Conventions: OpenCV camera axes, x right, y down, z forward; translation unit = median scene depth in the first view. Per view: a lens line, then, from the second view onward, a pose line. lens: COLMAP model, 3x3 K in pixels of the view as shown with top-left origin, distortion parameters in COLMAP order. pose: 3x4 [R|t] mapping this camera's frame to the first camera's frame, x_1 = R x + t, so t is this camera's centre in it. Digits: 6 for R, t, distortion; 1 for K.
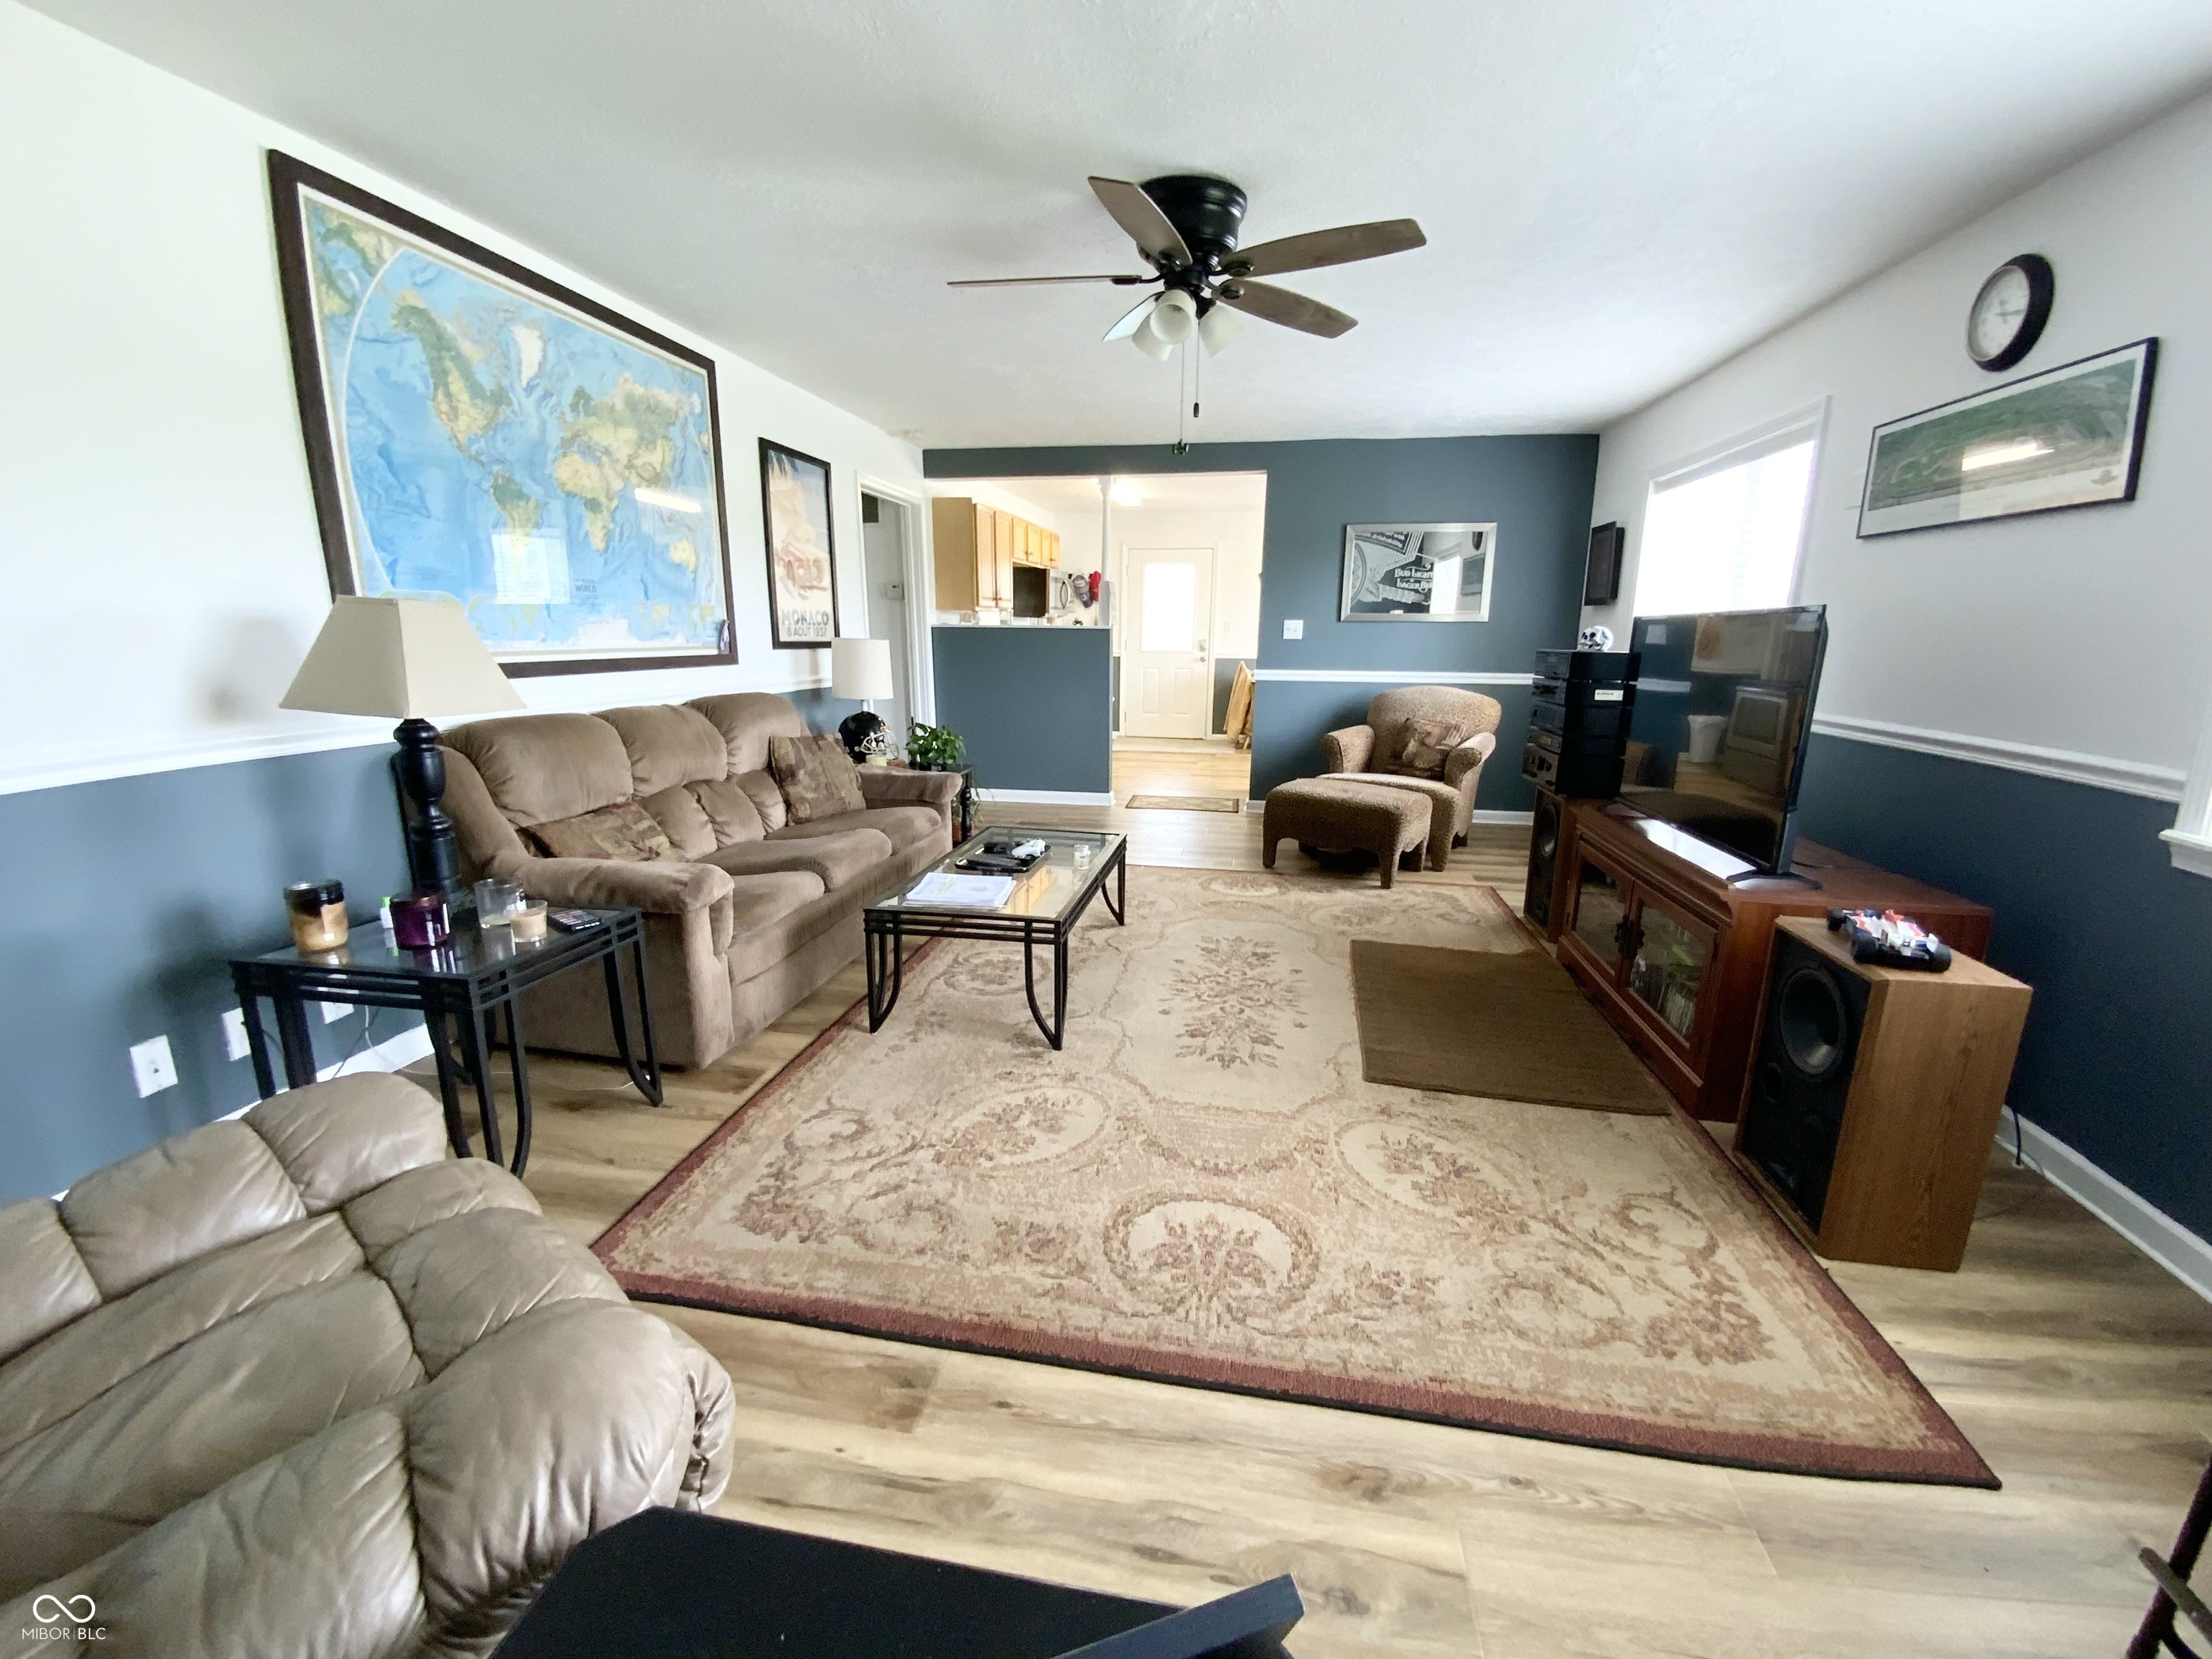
lens RADIAL K [[905.6, 0, 1119.6], [0, 905.6, 836.3], [0, 0, 1]] dist [0.013874, -0.012573]
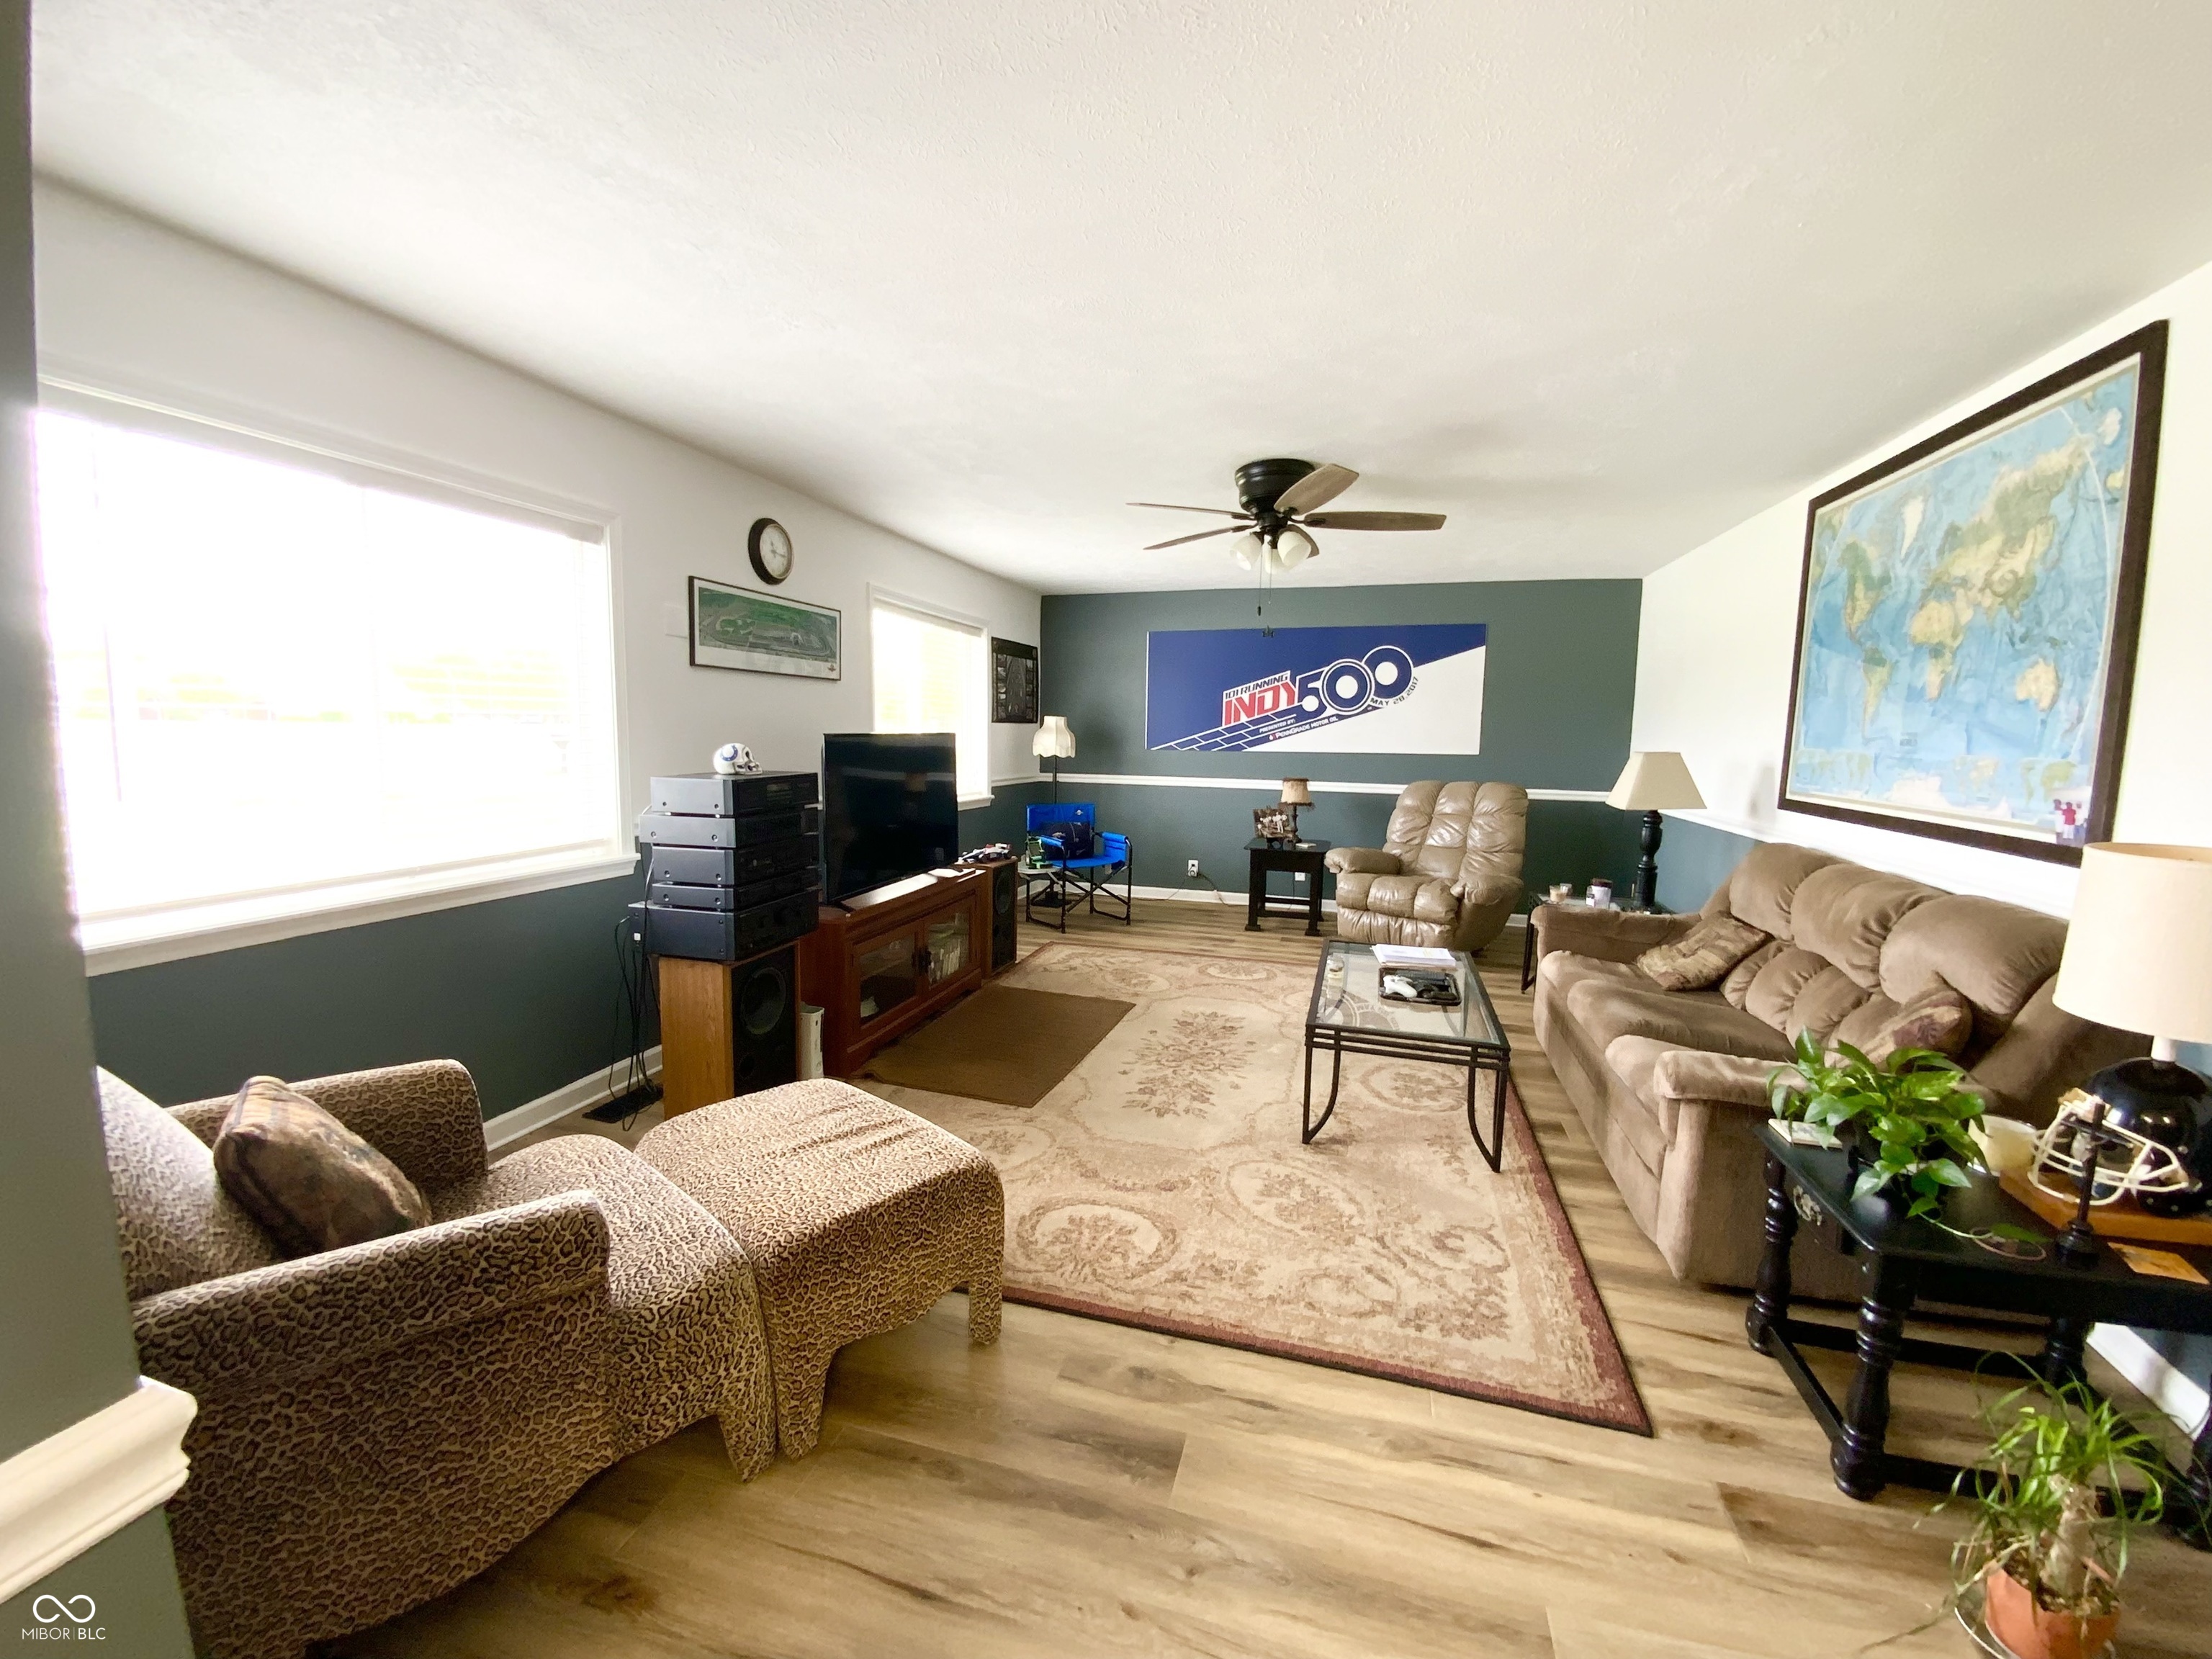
lens RADIAL K [[905.6, 0, 1103.4], [0, 905.6, 839.8], [0, 0, 1]] dist [0.013874, -0.012573]
pose [[-0.991995, -0.047829, 0.116870, 0.123119], [-0.005261, 0.940345, 0.340181, -0.525696], [-0.126168, 0.336843, -0.933069, 2.148214]]
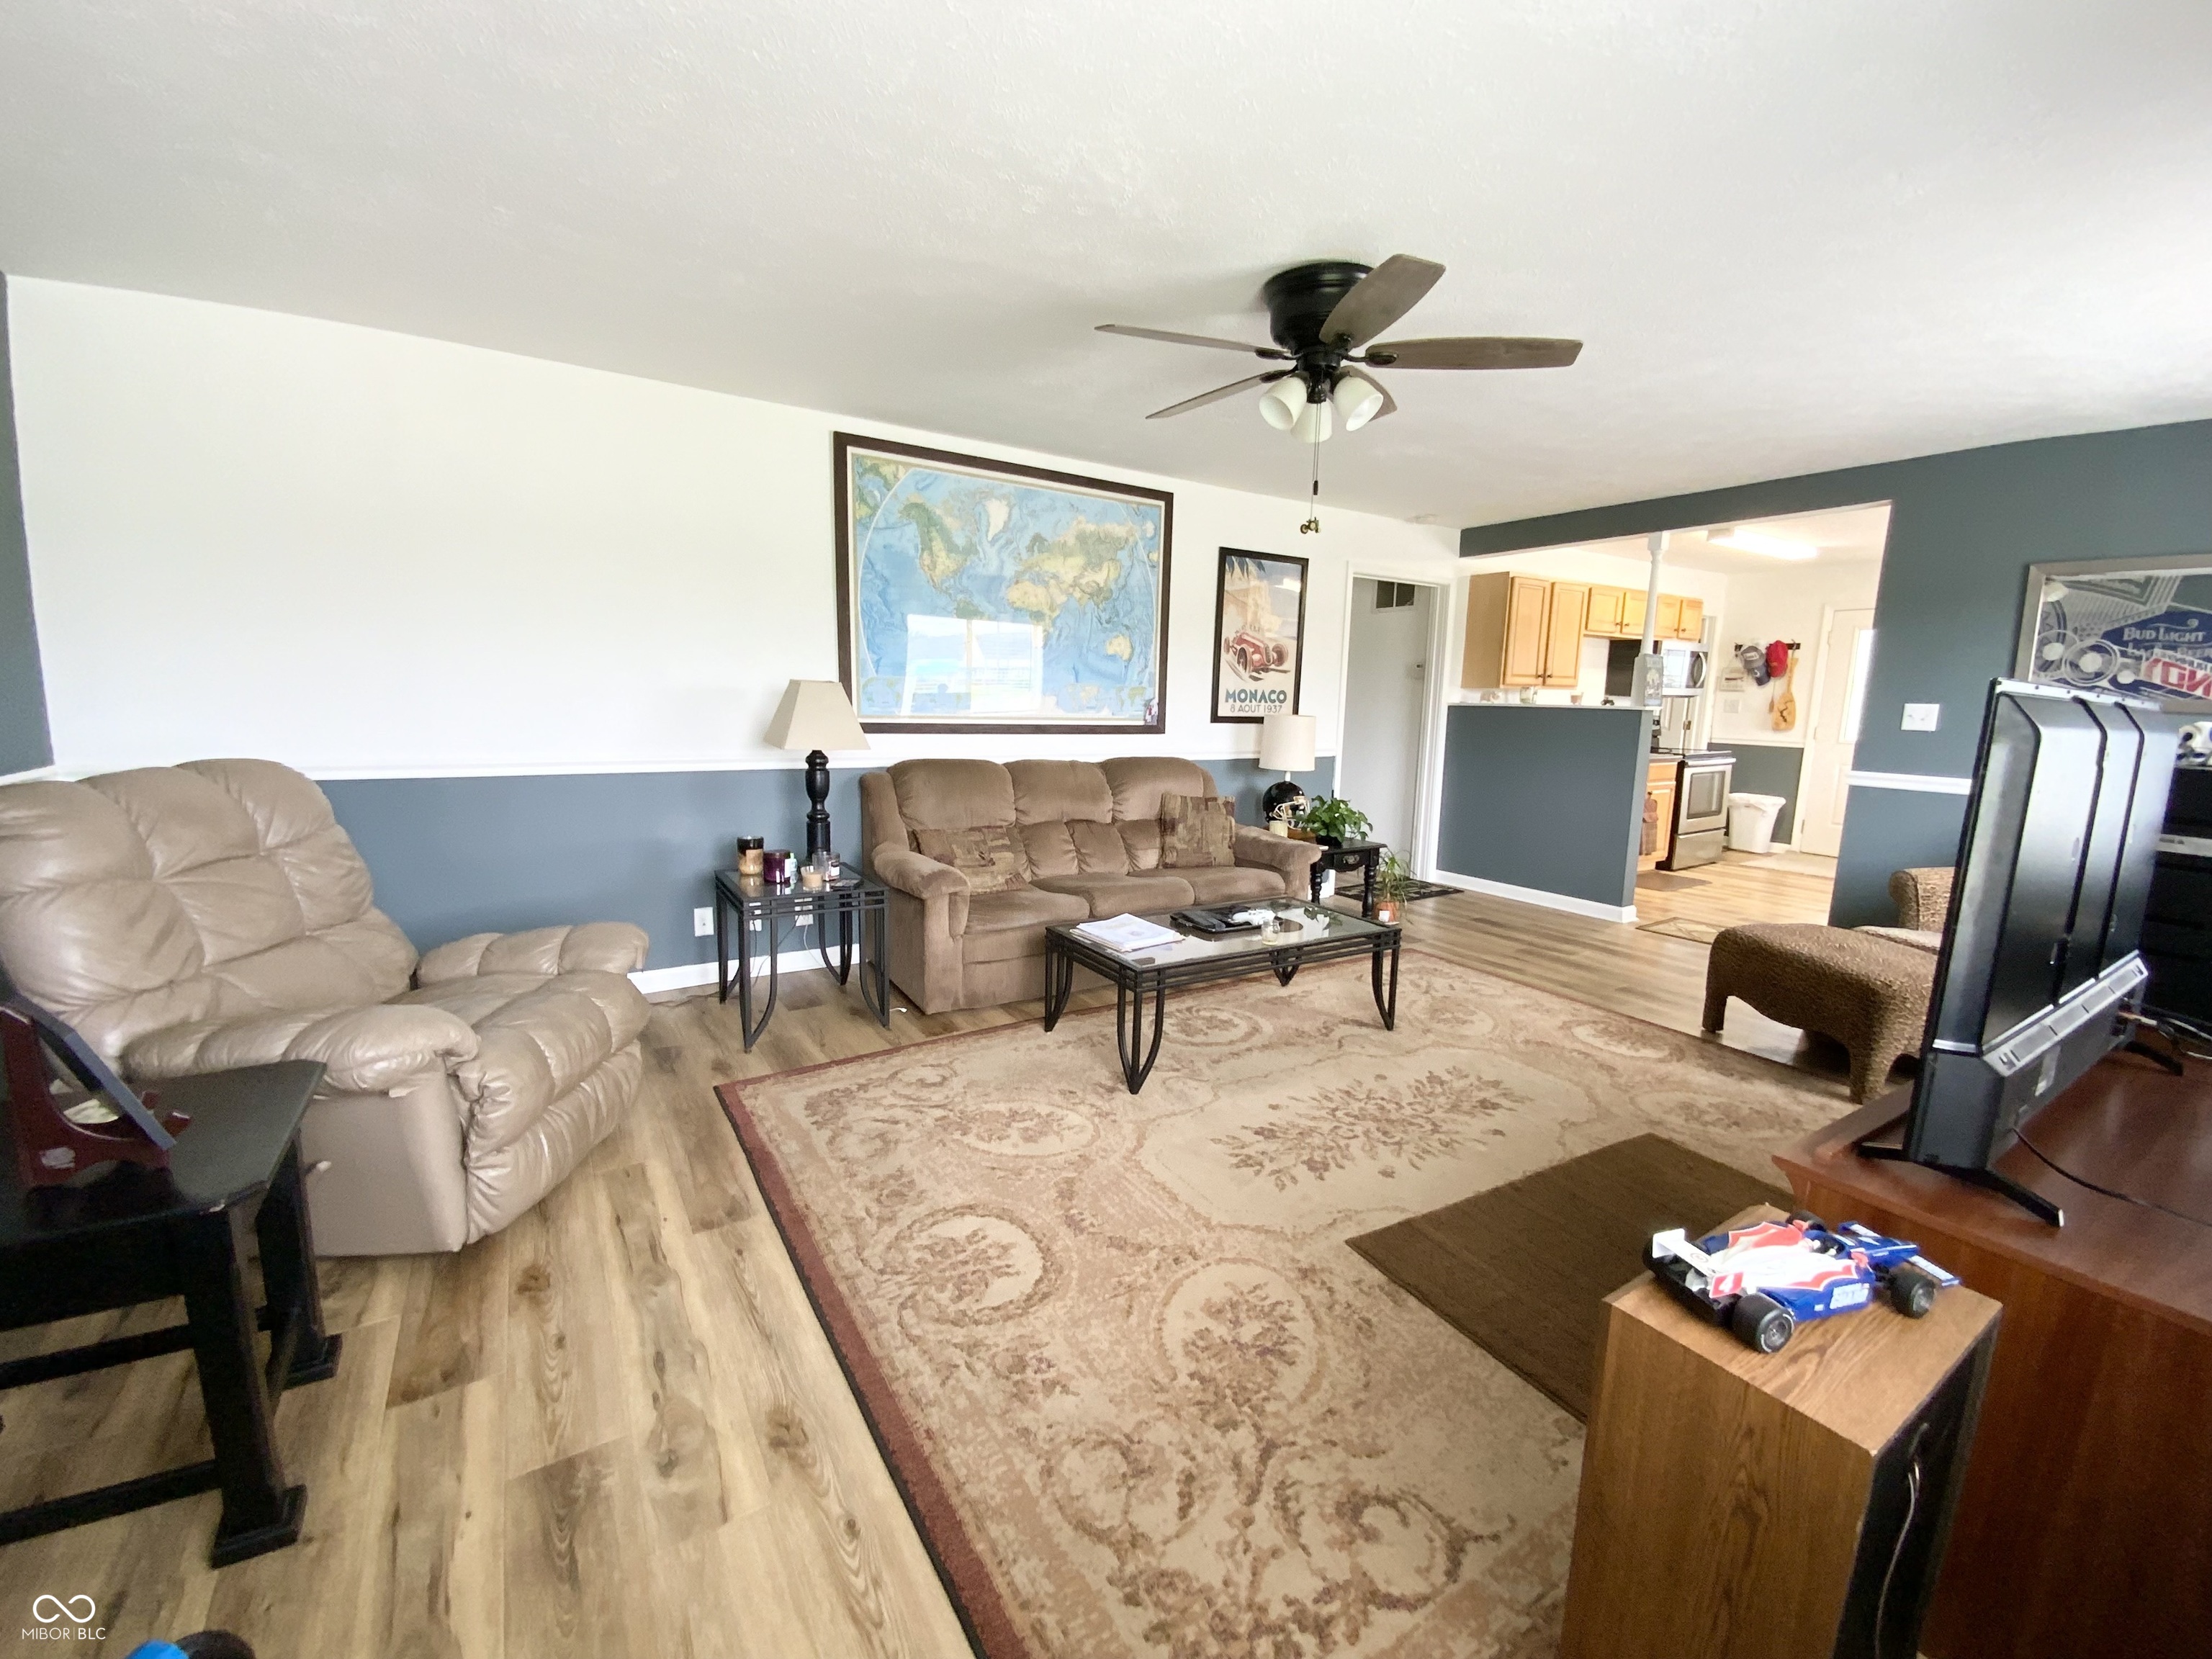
lens RADIAL K [[905.6, 0, 1094.8], [0, 905.6, 835.8], [0, 0, 1]] dist [0.013874, -0.012573]
pose [[0.668218, 0.121451, -0.733986, 0.584260], [-0.183520, 0.983006, -0.004421, -0.045066], [0.720975, 0.137655, 0.679151, 0.181092]]
